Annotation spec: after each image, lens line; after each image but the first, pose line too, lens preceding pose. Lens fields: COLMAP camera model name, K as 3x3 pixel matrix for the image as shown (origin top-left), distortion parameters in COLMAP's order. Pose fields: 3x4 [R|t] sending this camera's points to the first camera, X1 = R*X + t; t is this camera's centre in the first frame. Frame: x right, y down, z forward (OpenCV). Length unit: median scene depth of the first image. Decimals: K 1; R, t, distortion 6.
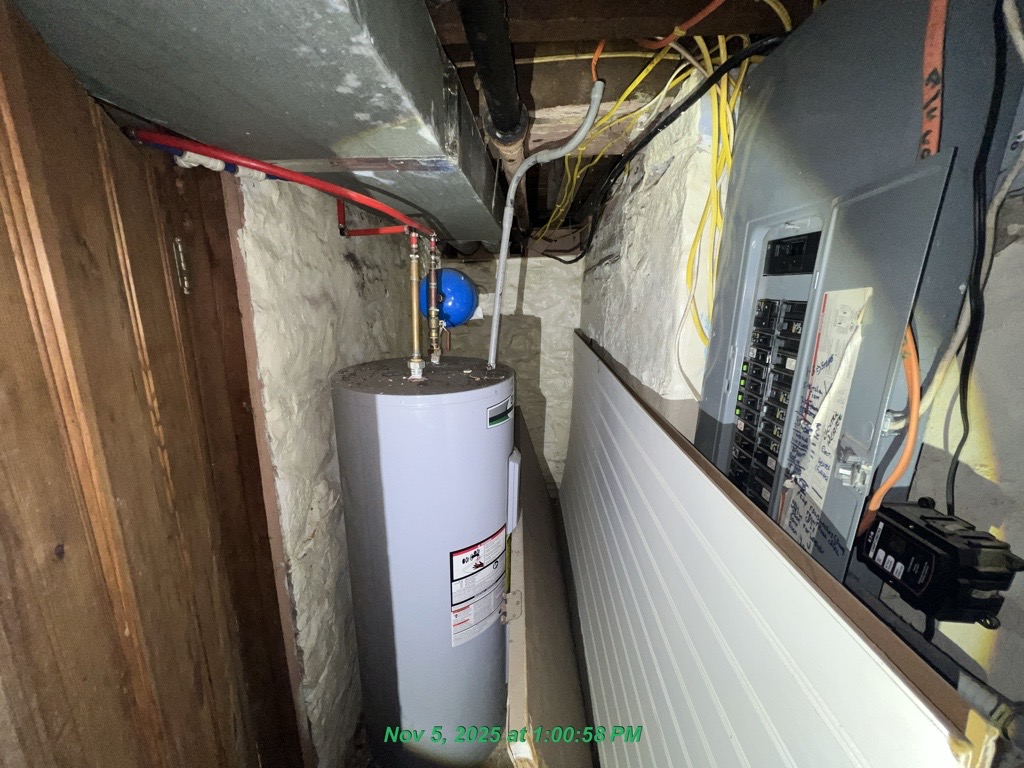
lens RADIAL K [[410.6, 0, 512.0], [0, 410.6, 384.0], [0, 0, 1]] dist [-0.002764, -0.000325]
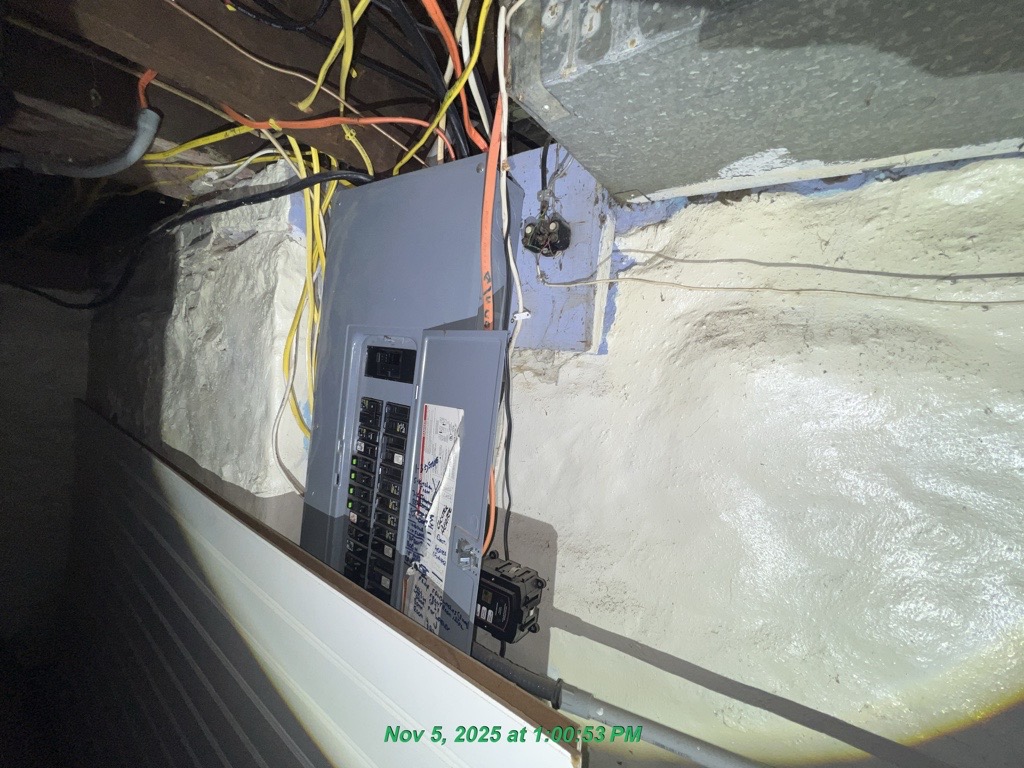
lens RADIAL K [[410.6, 0, 512.0], [0, 410.6, 384.0], [0, 0, 1]] dist [-0.002764, -0.000325]
pose [[0.547866, 0.010311, 0.836502, -0.098484], [0.098077, 0.992237, -0.076466, -0.129864], [-0.830797, 0.123935, 0.542602, 0.085382]]
